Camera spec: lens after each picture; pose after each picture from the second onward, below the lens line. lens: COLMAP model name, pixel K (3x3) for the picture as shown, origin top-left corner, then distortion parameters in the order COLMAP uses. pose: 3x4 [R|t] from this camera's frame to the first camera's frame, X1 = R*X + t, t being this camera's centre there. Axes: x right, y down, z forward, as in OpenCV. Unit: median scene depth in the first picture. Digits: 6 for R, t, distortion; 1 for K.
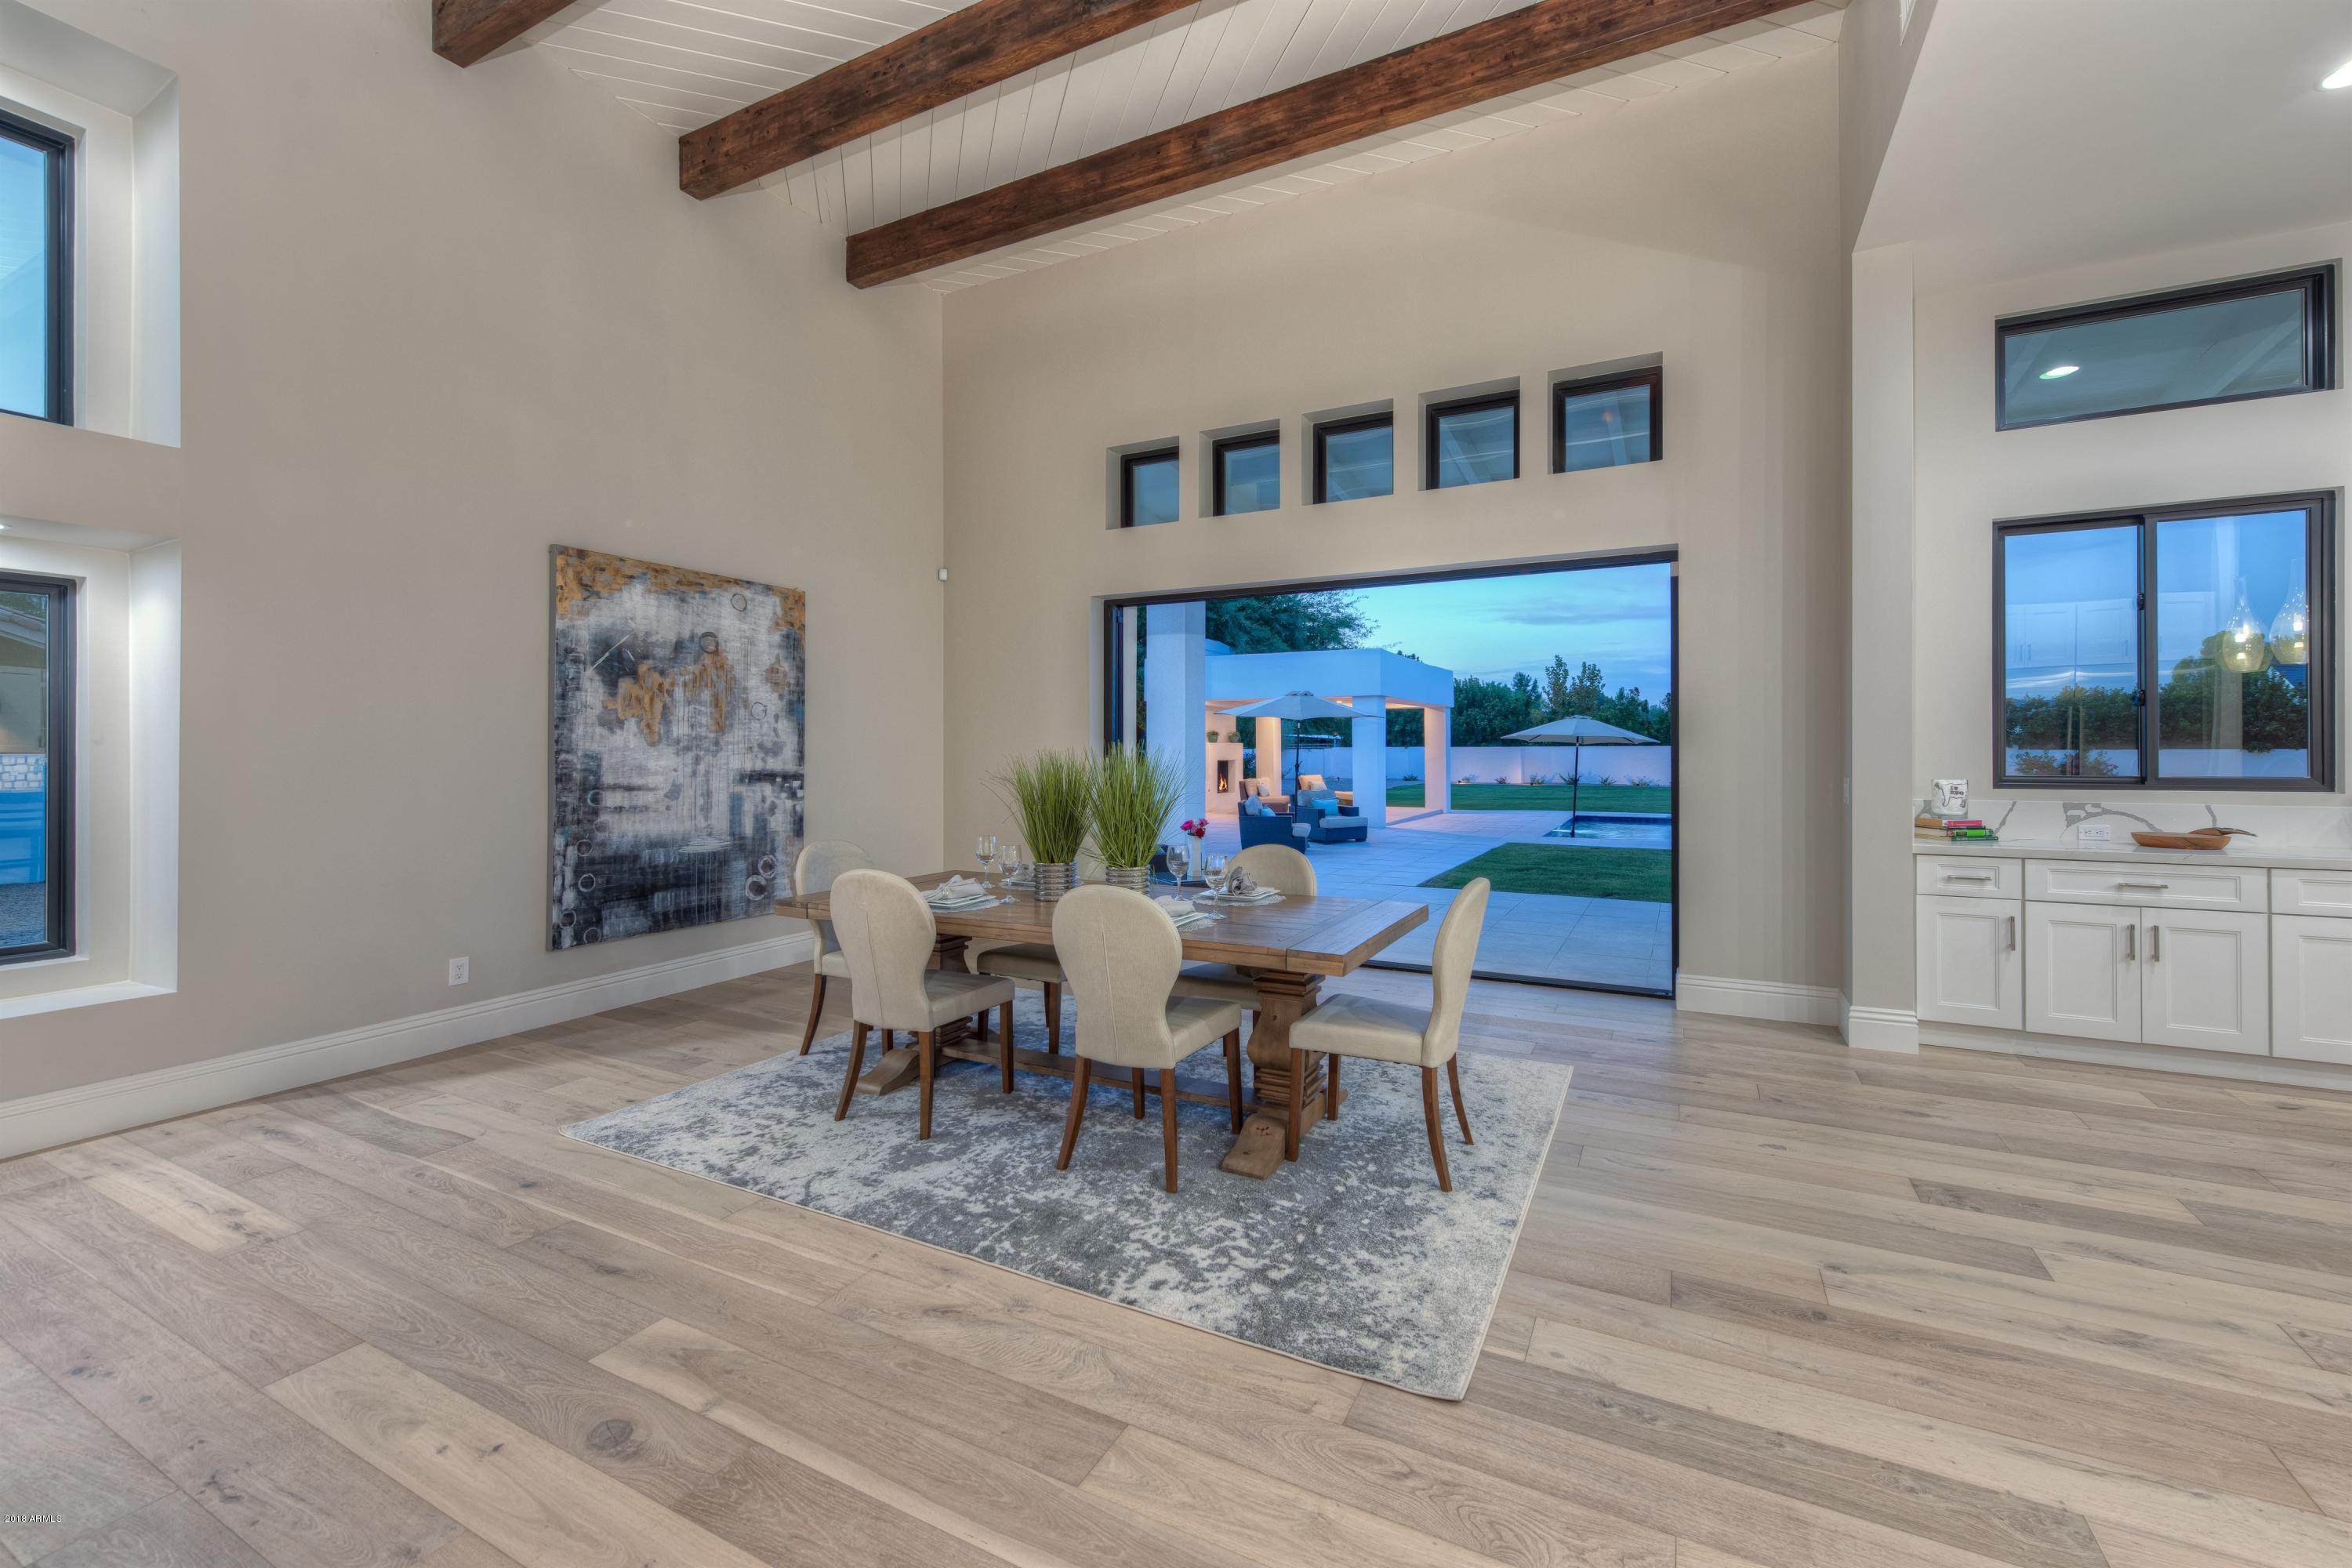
lens RADIAL K [[959.6, 0, 1184.0], [0, 959.6, 743.9], [0, 0, 1]] dist [-0.001878, -0.000157]
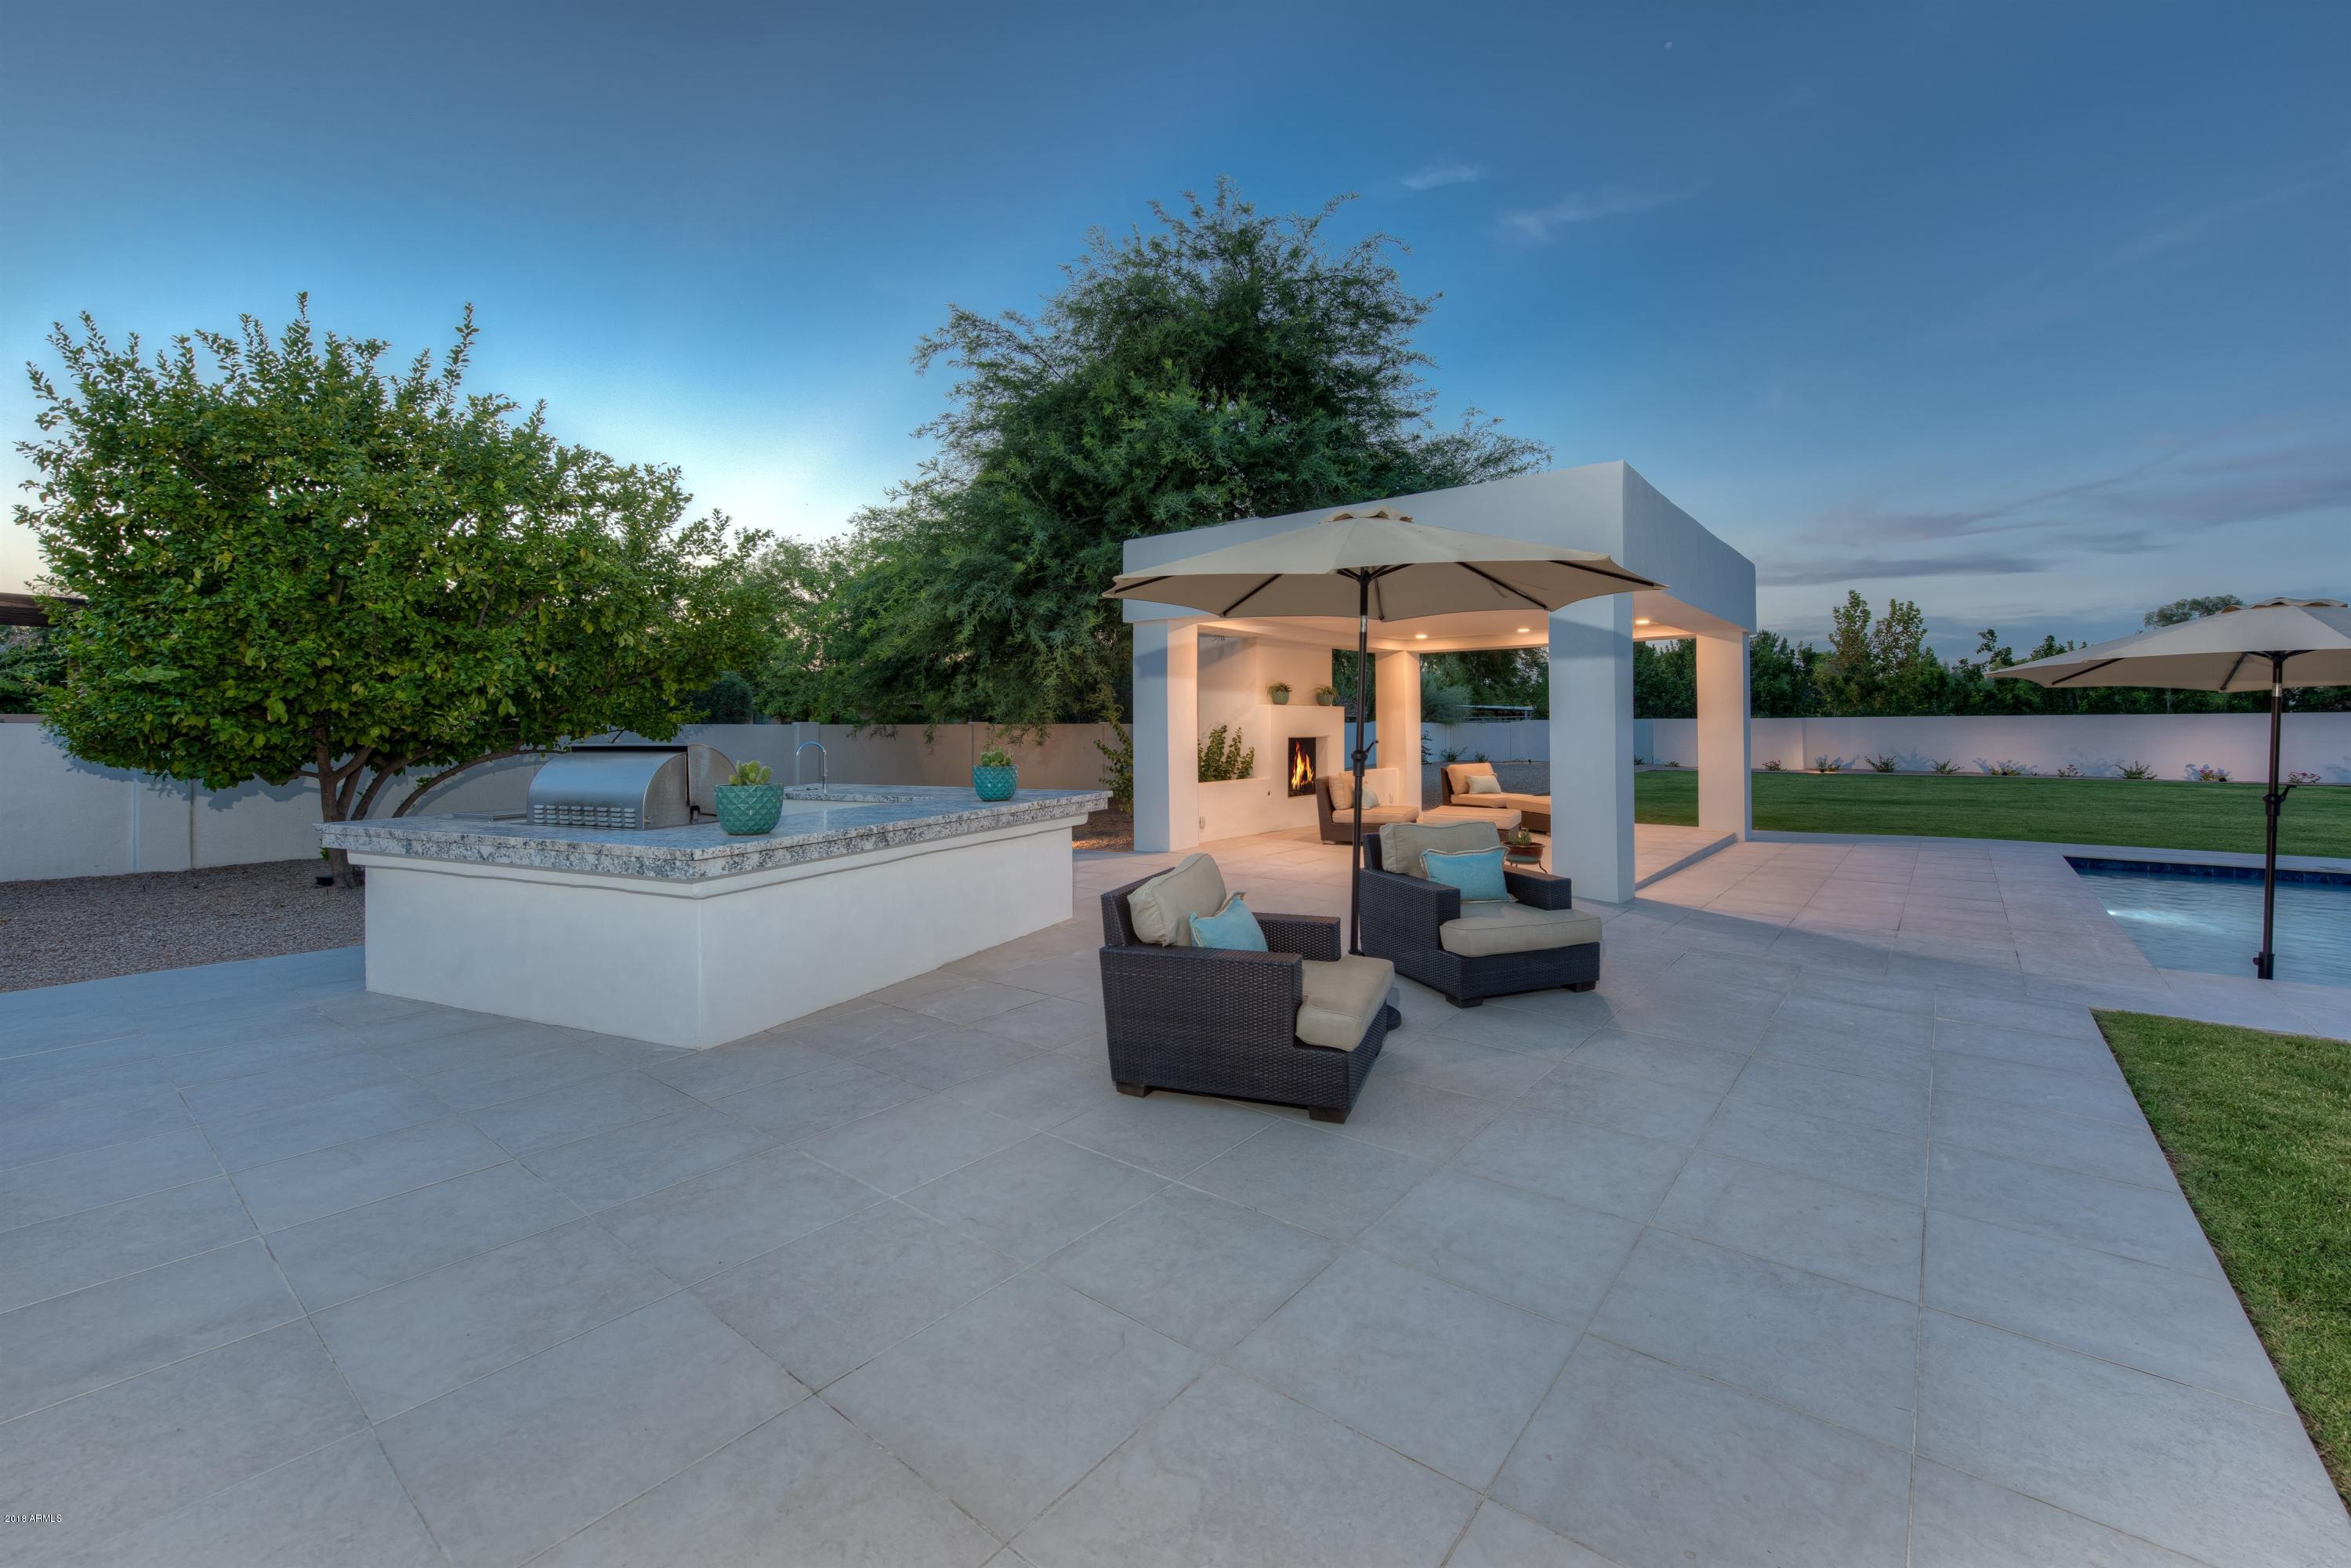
lens RADIAL K [[942.2, 0, 1174.1], [0, 942.2, 712.8], [0, 0, 1]] dist [0.000320, 0.000037]
pose [[0.978986, -0.003072, -0.203904, 0.311779], [0.001701, 0.999975, -0.006897, 0.026254], [0.203920, 0.006405, 0.978967, 1.772060]]
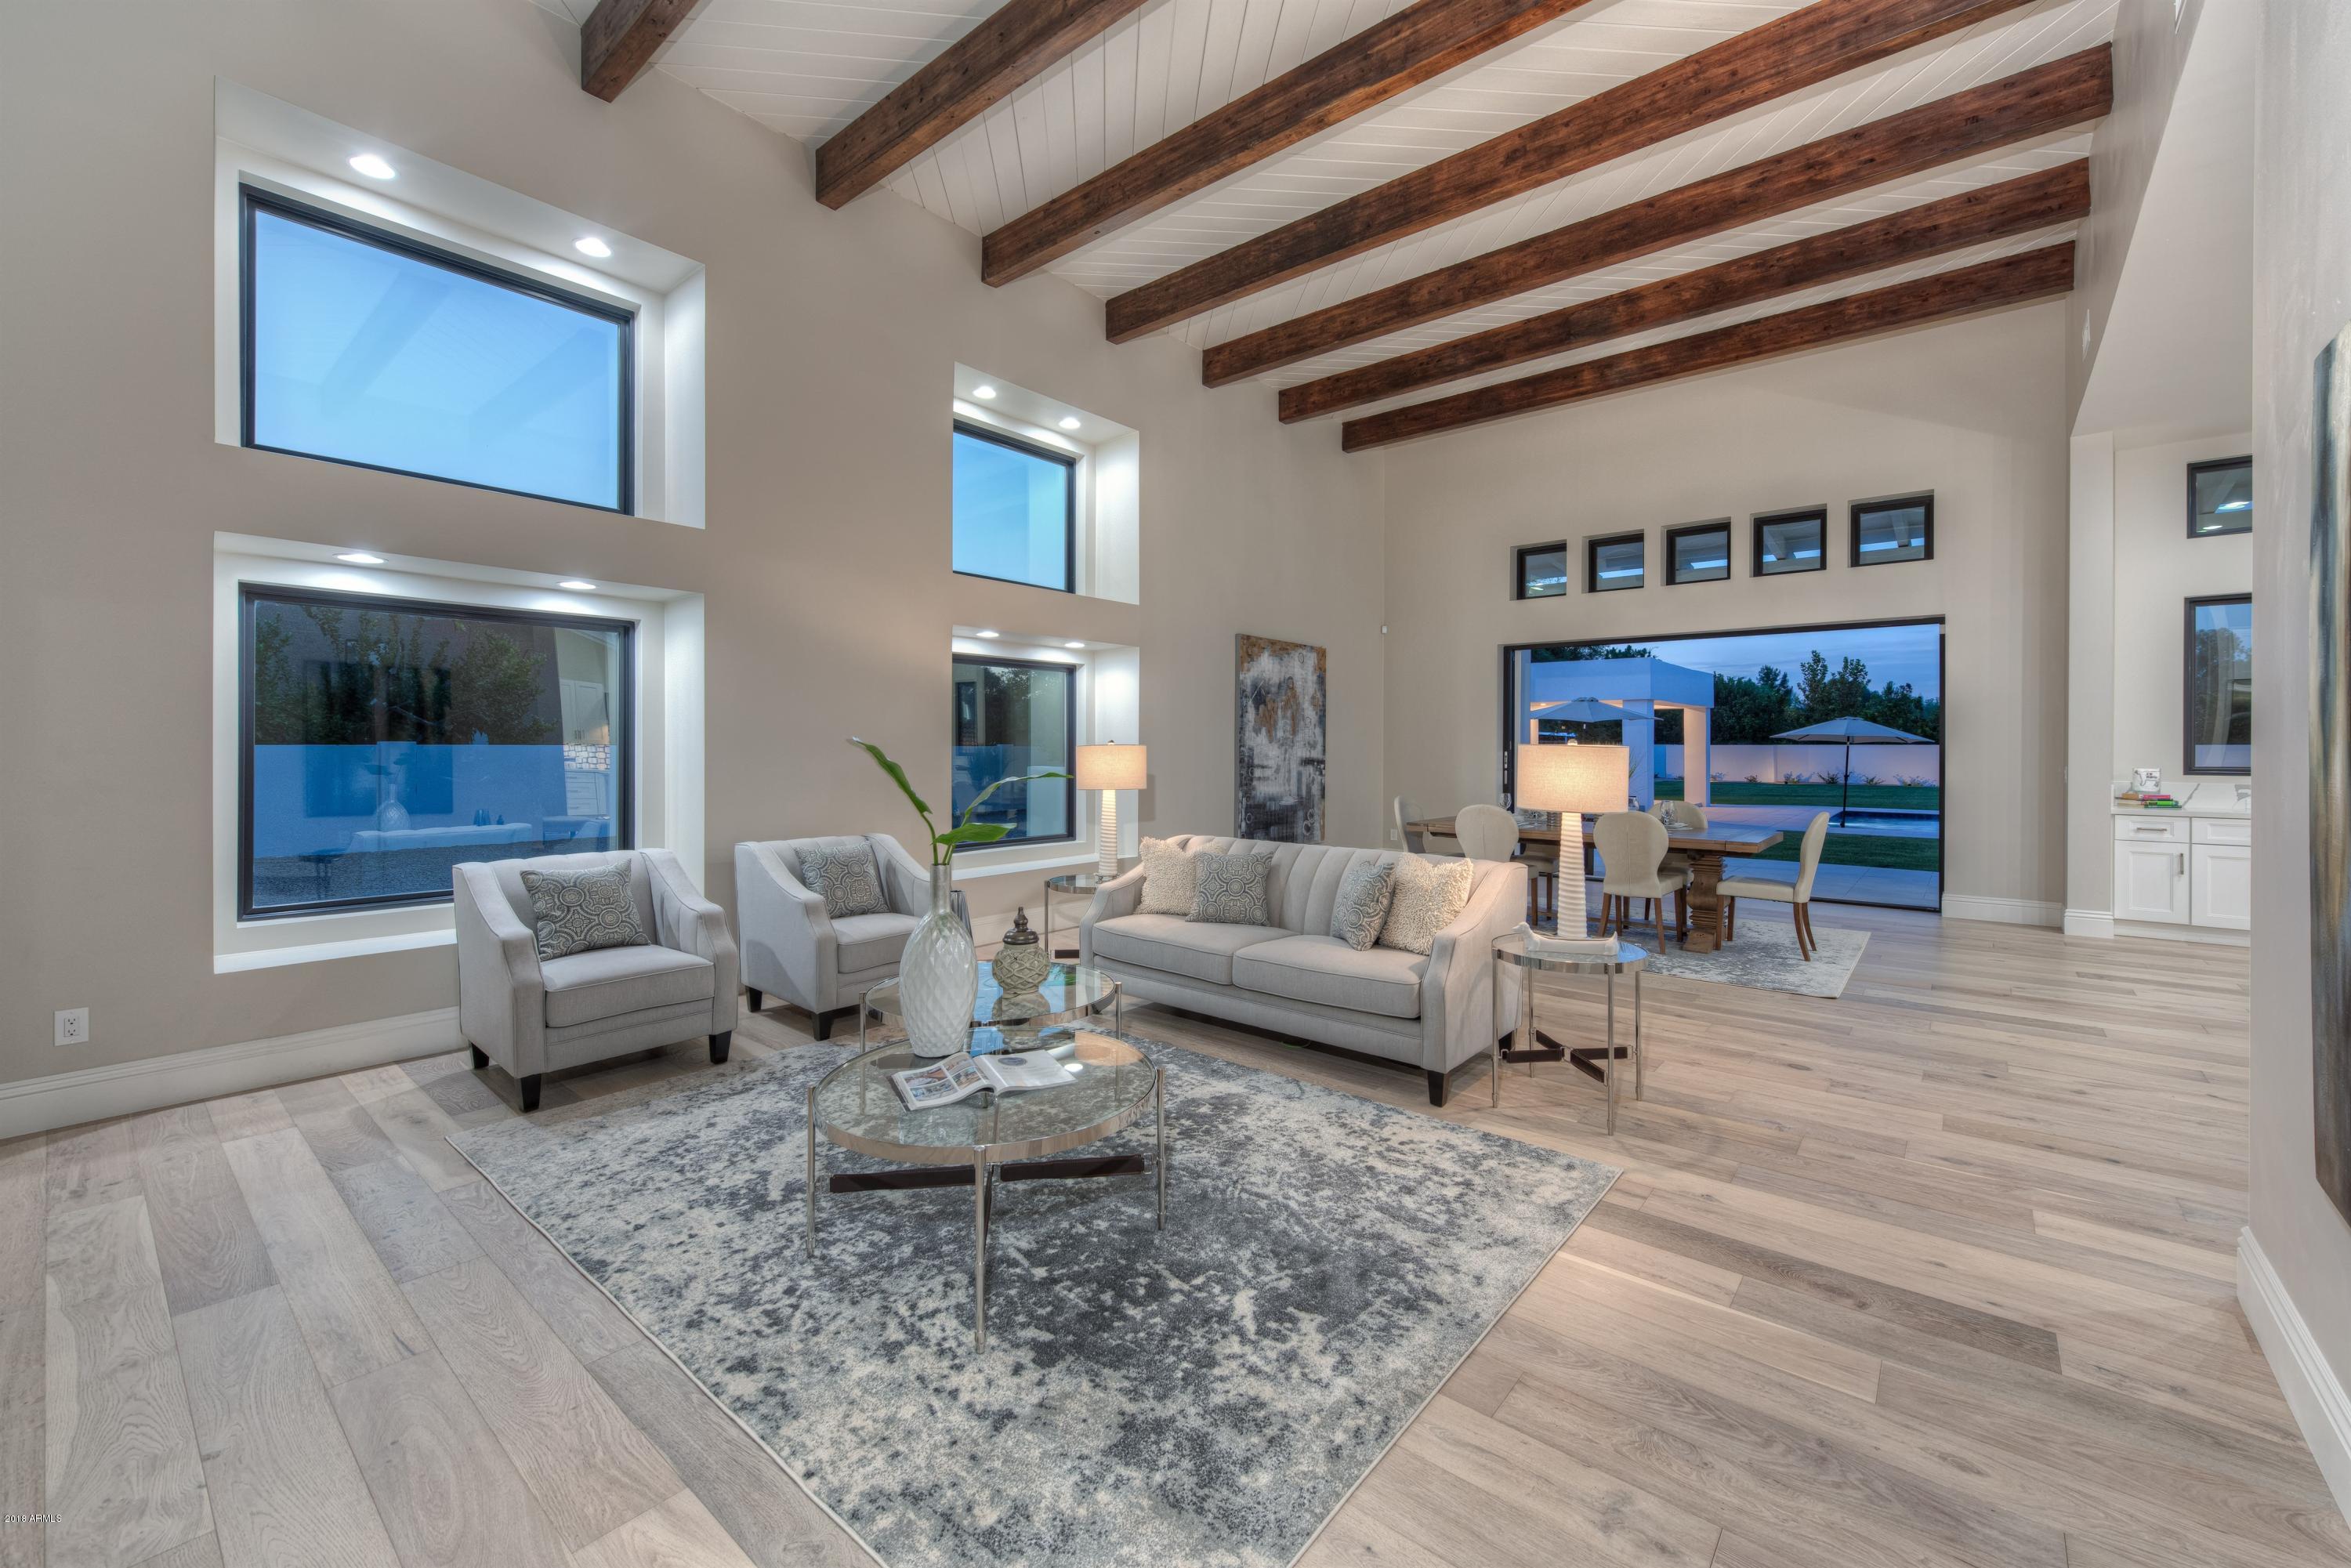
lens RADIAL K [[953.3, 0, 1149.7], [0, 953.3, 743.6], [0, 0, 1]] dist [-0.010245, 0.000216]
pose [[0.972799, 0.004264, -0.231614, -0.338751], [-0.003388, 0.999986, 0.004180, -0.003122], [0.231628, -0.003281, 0.972799, -0.700281]]
